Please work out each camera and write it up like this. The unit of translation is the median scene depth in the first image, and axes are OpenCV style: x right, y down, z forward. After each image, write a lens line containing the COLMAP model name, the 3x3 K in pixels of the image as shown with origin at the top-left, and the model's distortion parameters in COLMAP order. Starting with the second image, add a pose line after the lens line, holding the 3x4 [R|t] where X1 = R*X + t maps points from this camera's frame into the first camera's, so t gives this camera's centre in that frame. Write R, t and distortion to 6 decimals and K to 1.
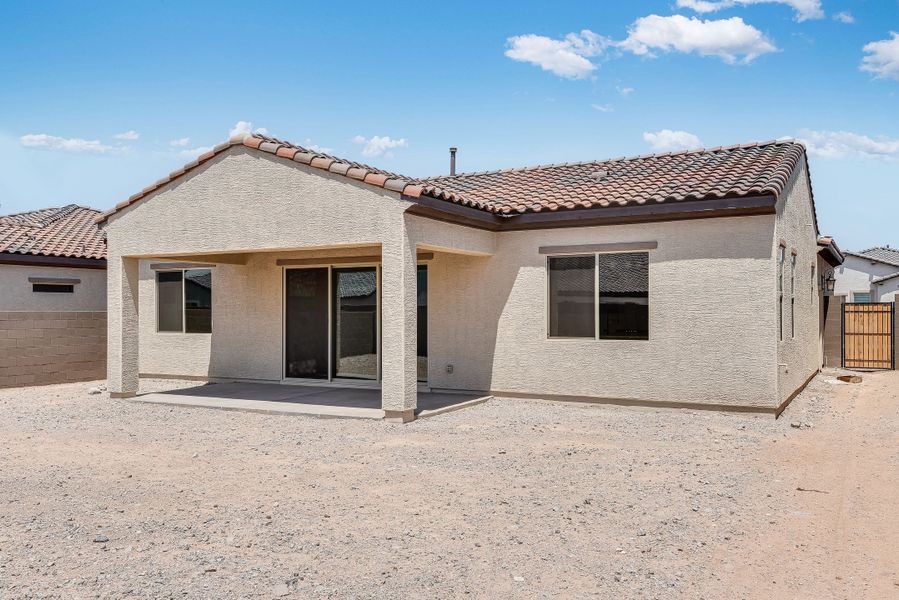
lens RADIAL K [[759.9, 0, 449.7], [0, 759.9, 300.2], [0, 0, 1]] dist [0.078298, 0.003045]
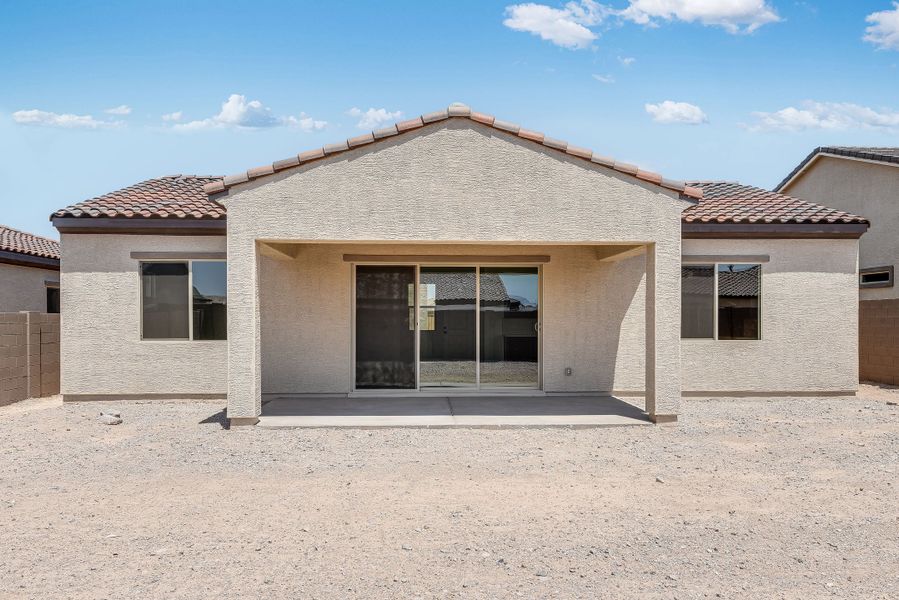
lens RADIAL K [[674.1, 0, 449.4], [0, 674.1, 308.8], [0, 0, 1]] dist [0.030325, -0.000945]
pose [[0.850675, 0.010501, 0.525587, -0.665489], [-0.010656, 0.999939, -0.002731, 0.012345], [-0.525584, -0.003277, 0.850736, 0.355980]]
